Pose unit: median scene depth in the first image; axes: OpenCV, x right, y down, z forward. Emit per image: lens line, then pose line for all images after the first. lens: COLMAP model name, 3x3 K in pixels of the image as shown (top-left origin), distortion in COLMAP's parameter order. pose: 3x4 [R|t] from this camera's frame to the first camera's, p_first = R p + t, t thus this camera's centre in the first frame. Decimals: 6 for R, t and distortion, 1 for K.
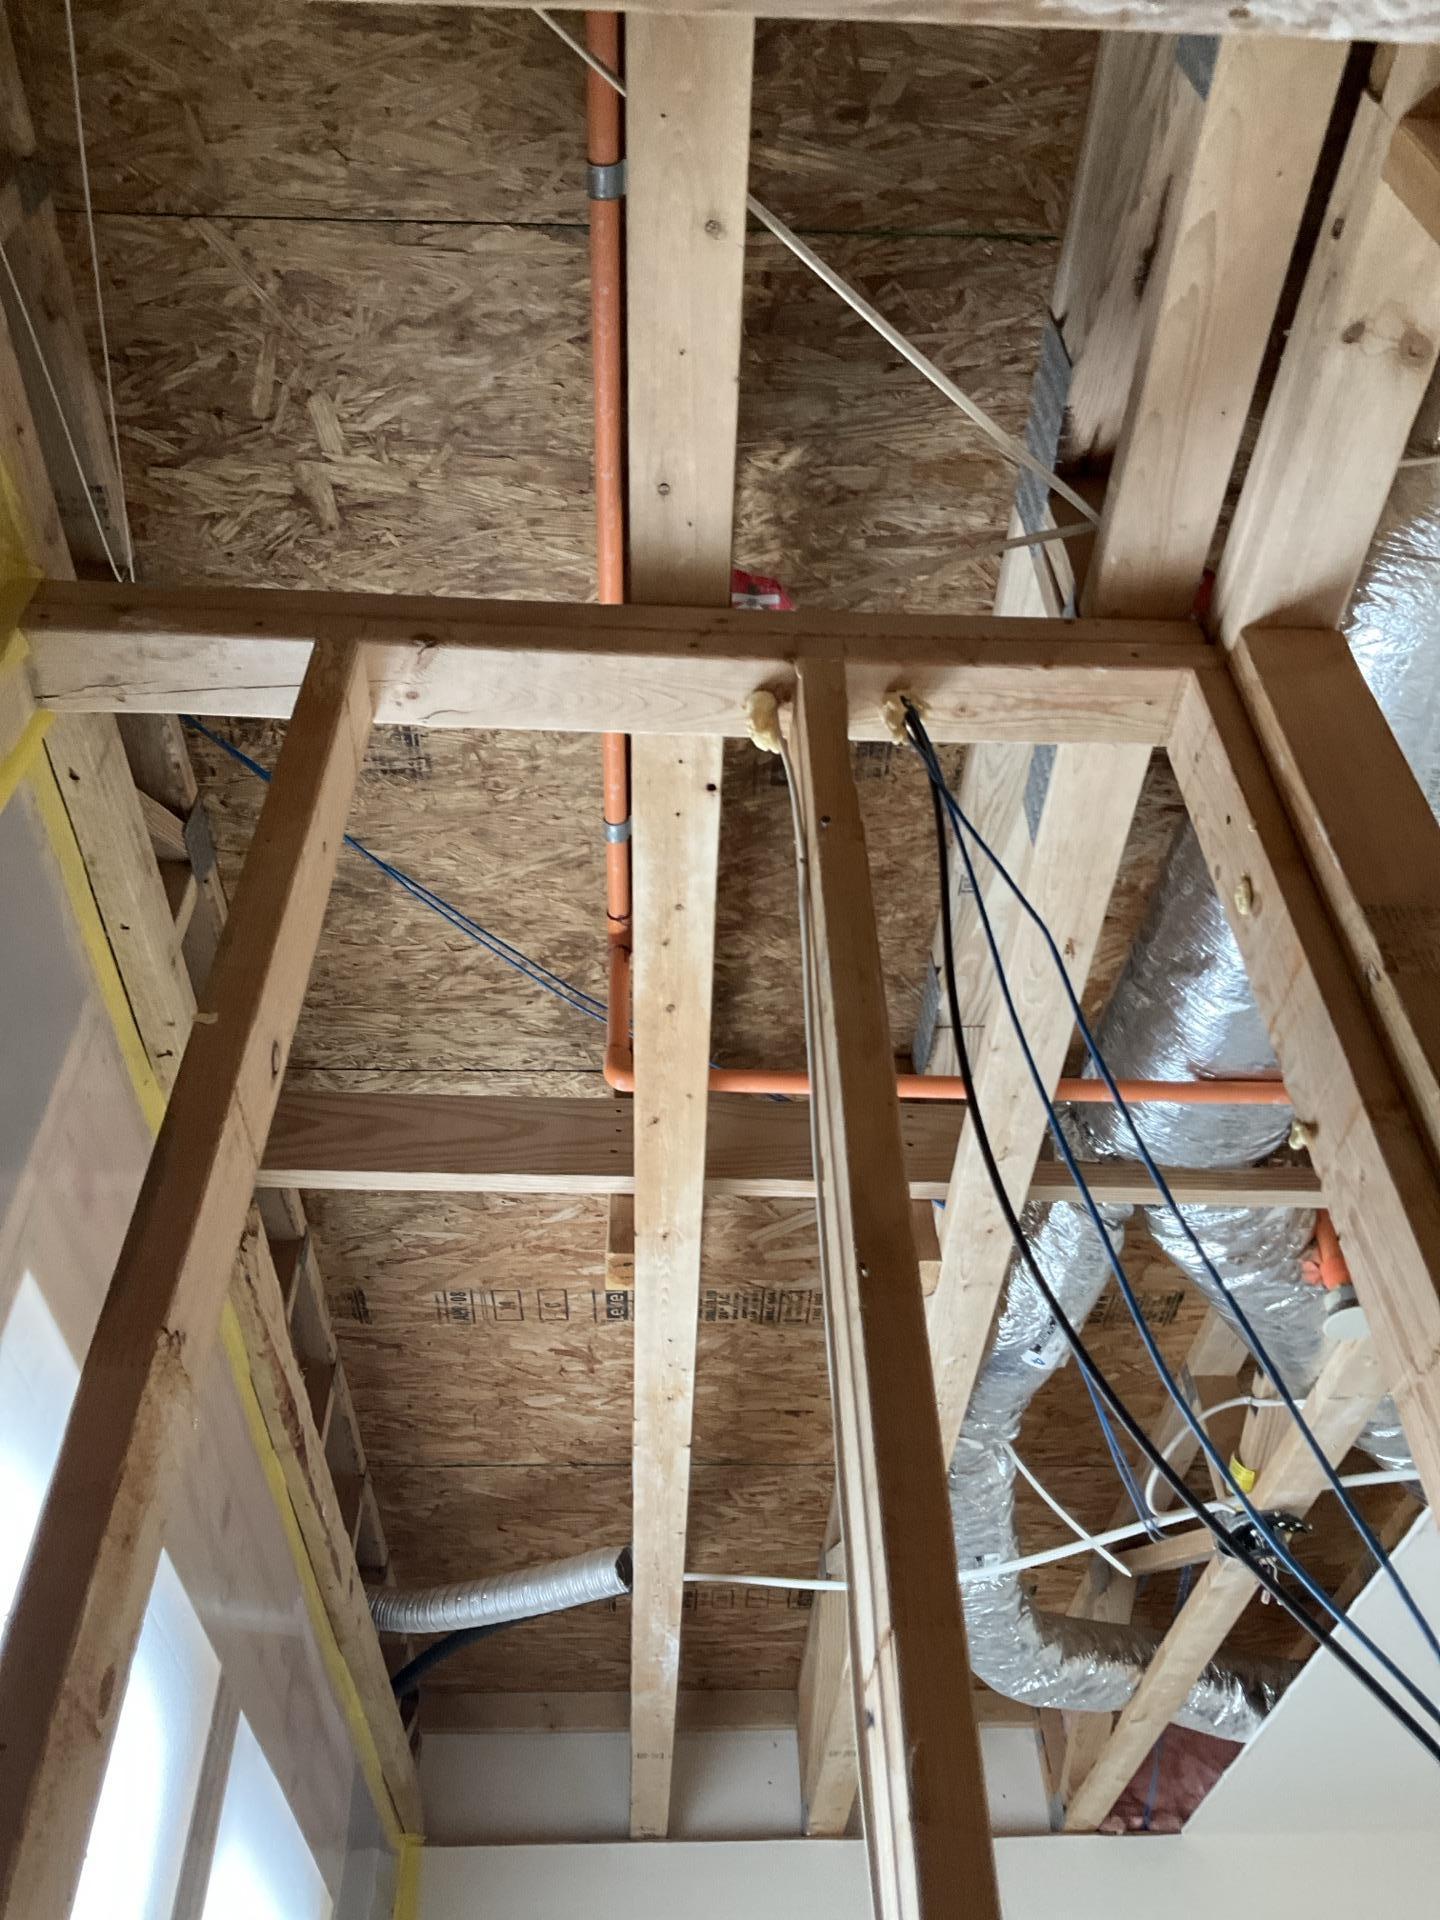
lens RADIAL K [[1619.3, 0, 720.0], [0, 1619.3, 960.0], [0, 0, 1]] dist [0.082066, -0.155287]
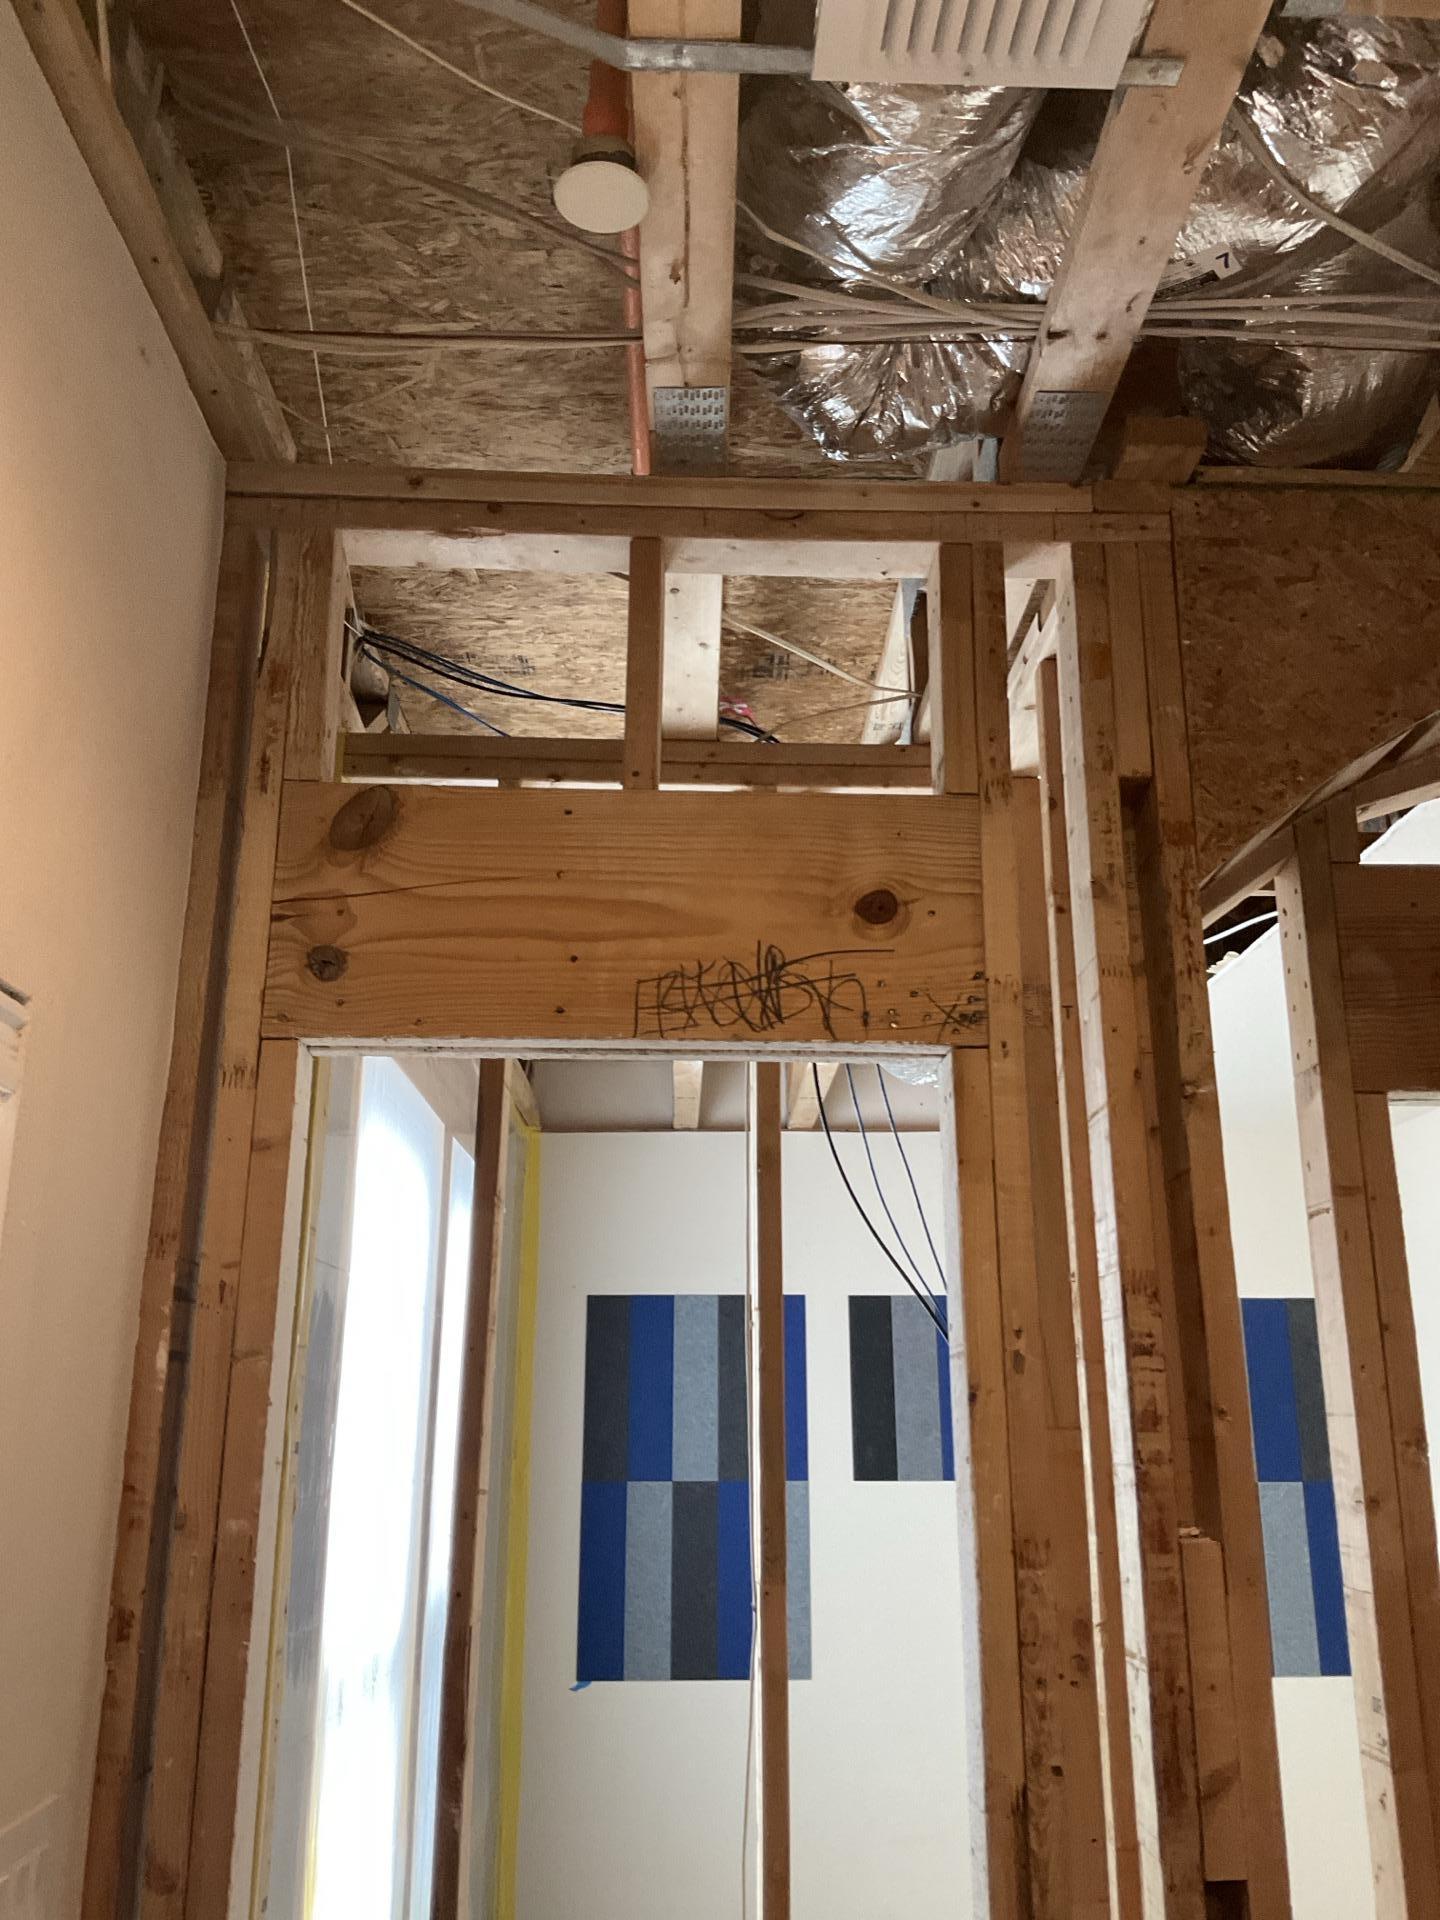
lens RADIAL K [[1619.3, 0, 720.0], [0, 1619.3, 960.0], [0, 0, 1]] dist [0.082066, -0.155287]
pose [[0.999789, 0.005688, -0.019756, 0.044938], [0.004284, 0.882227, 0.470804, -0.823489], [0.020107, -0.470789, 0.882016, -0.697494]]
